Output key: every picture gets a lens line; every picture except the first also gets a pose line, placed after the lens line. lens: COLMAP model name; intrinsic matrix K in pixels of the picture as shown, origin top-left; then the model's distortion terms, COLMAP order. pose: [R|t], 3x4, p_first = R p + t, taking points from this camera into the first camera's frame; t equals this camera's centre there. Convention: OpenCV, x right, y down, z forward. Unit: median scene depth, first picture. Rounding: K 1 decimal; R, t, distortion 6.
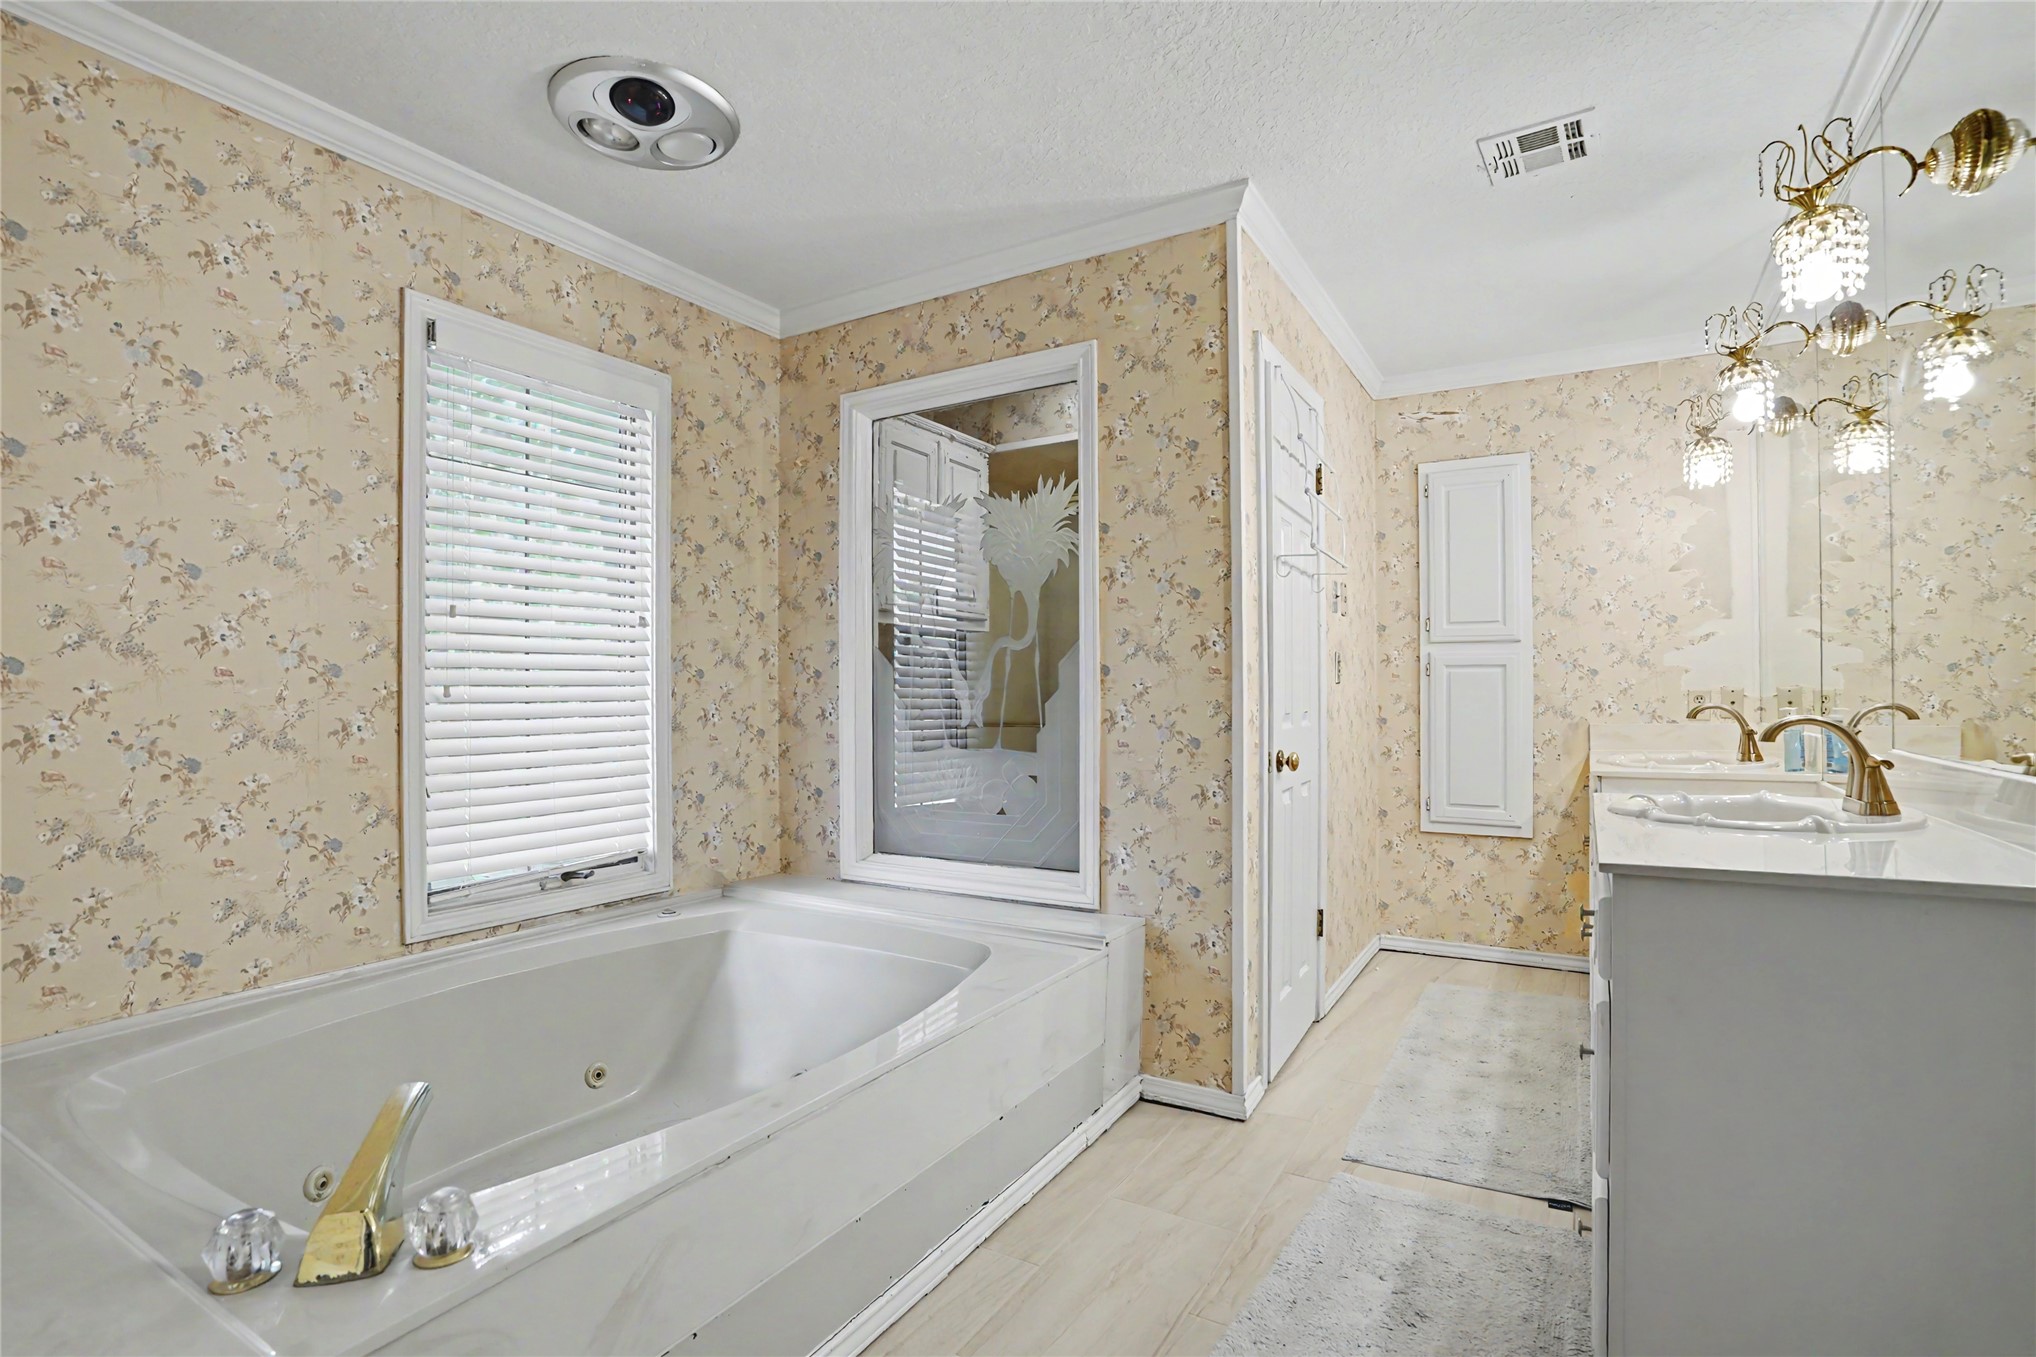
lens RADIAL K [[995.5, 0, 1016.3], [0, 995.5, 701.0], [0, 0, 1]] dist [-0.064179, 0.030444]
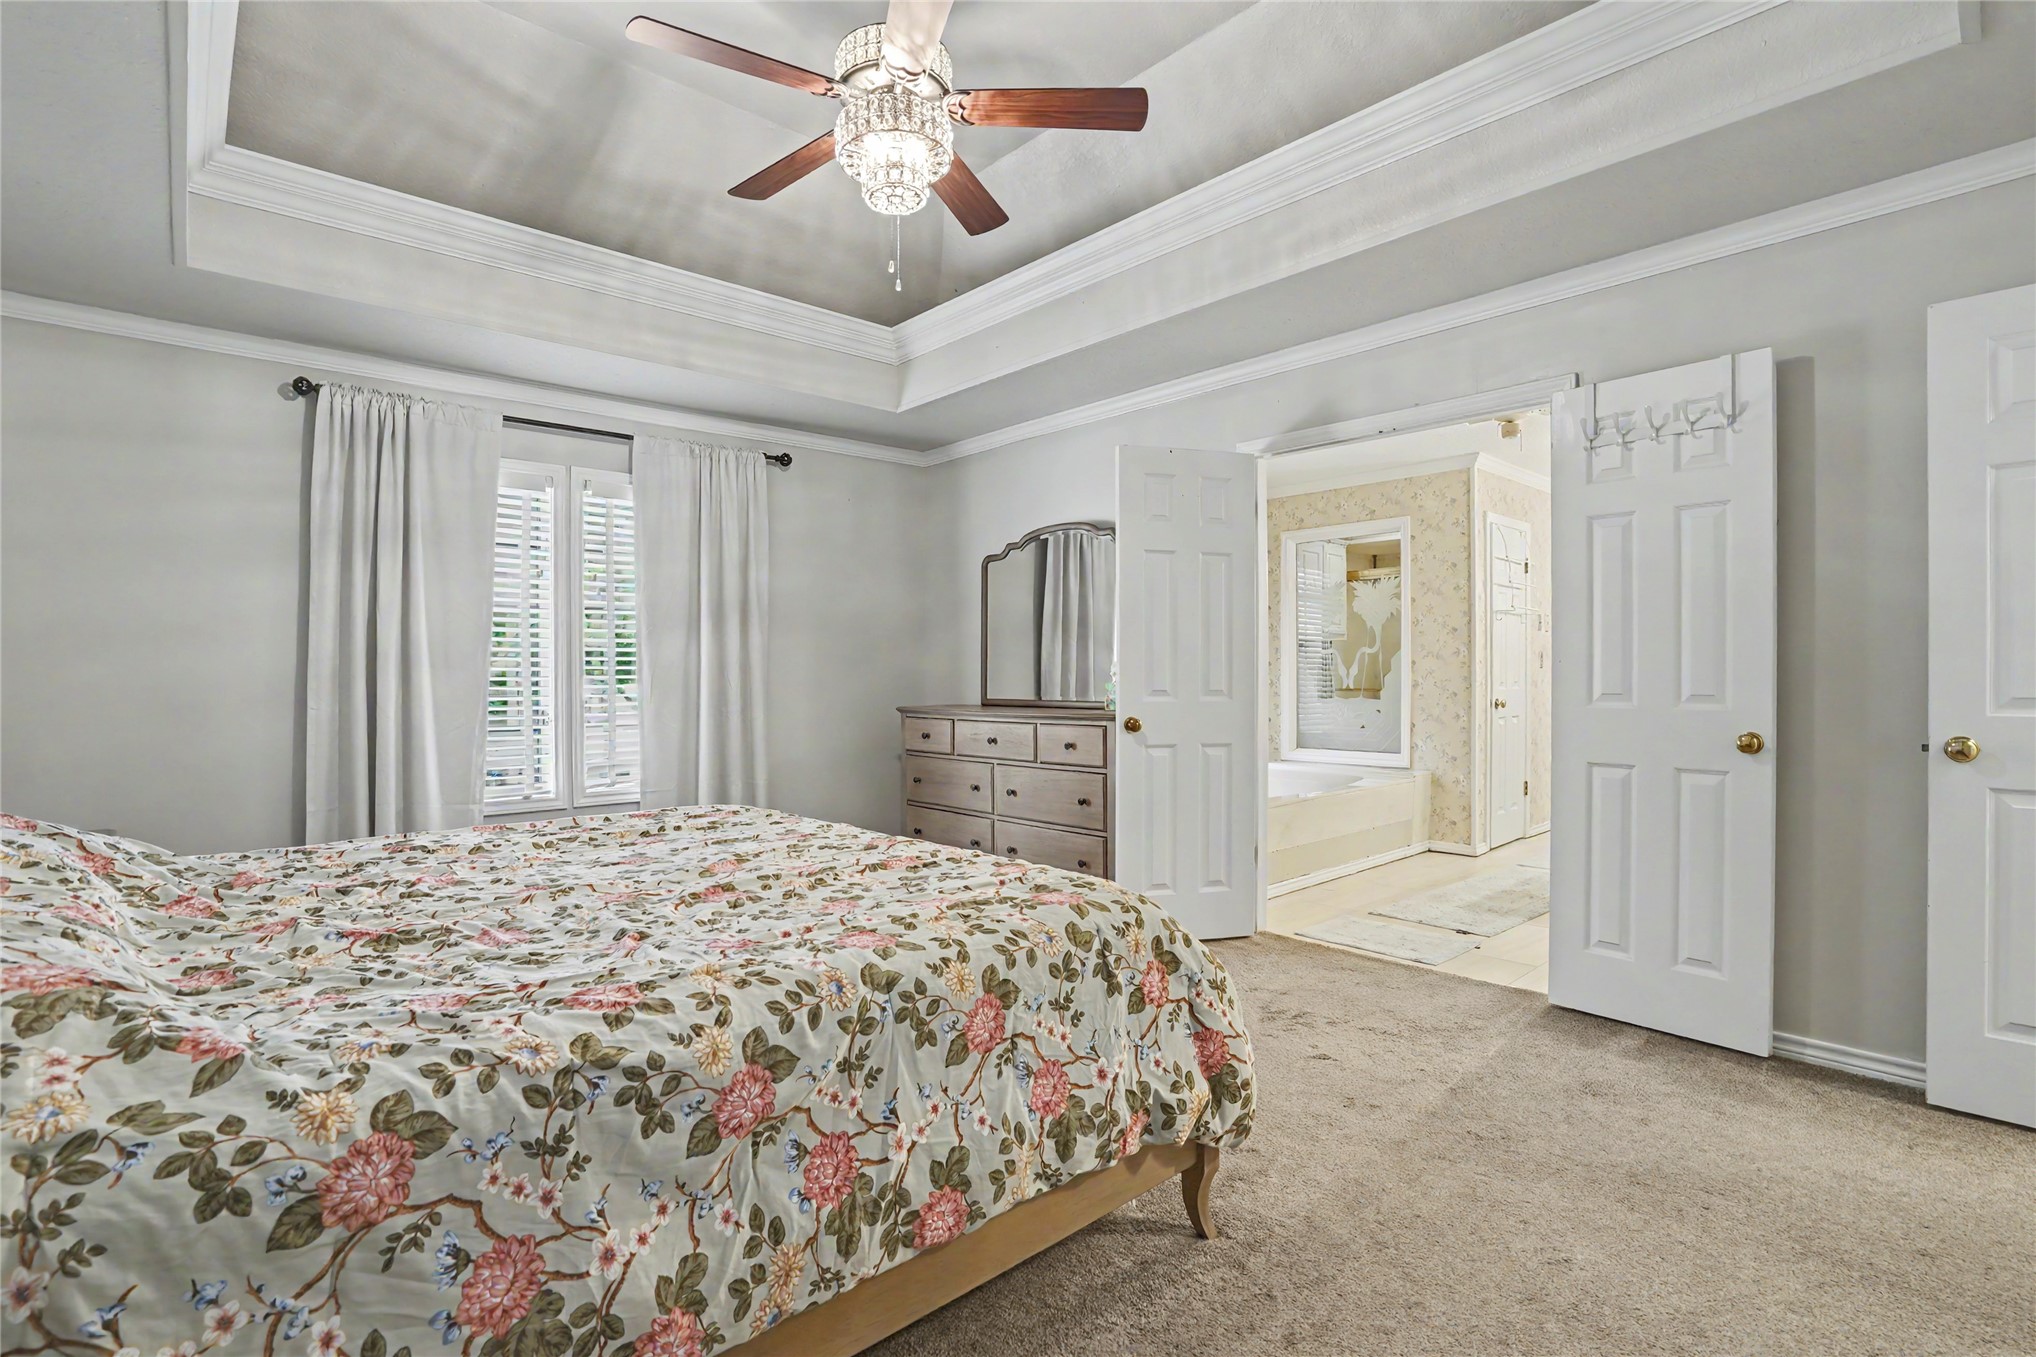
lens RADIAL K [[965.0, 0, 1020.0], [0, 965.0, 689.9], [0, 0, 1]] dist [-0.060290, 0.023781]
pose [[0.958289, 0.003587, -0.285778, -0.140069], [-0.000689, 0.999947, 0.010242, 0.008684], [0.285800, -0.009618, 0.958241, -1.281681]]
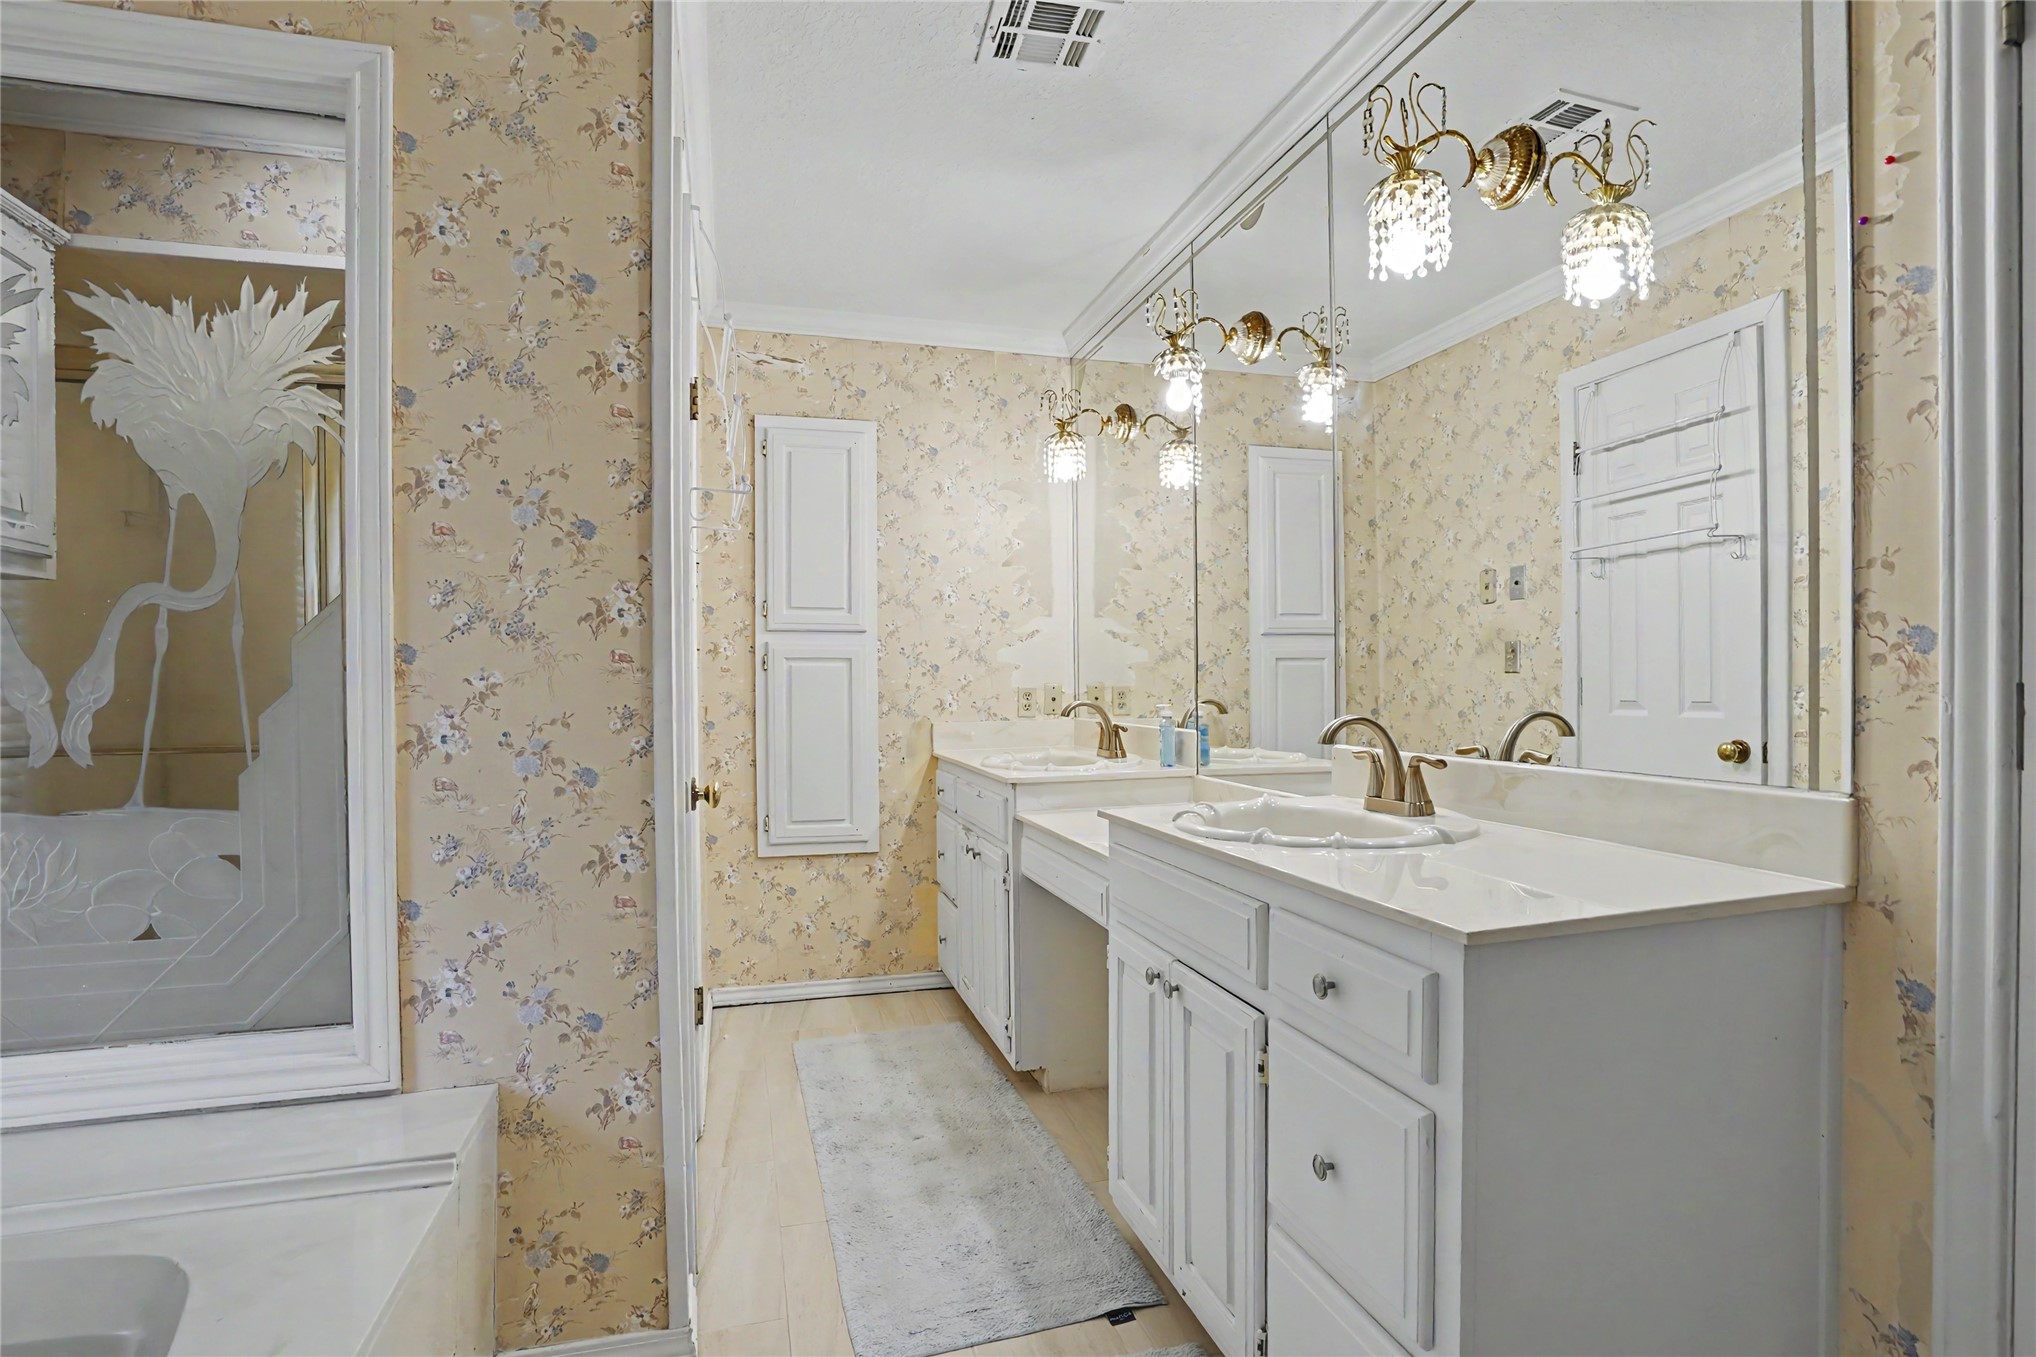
lens RADIAL K [[1006.4, 0, 1017.9], [0, 1006.4, 695.9], [0, 0, 1]] dist [-0.064170, 0.029956]
pose [[0.685702, -0.008072, 0.727838, -0.071981], [0.009067, 0.999956, 0.002548, -0.005394], [-0.727826, 0.004852, 0.685745, 0.356213]]
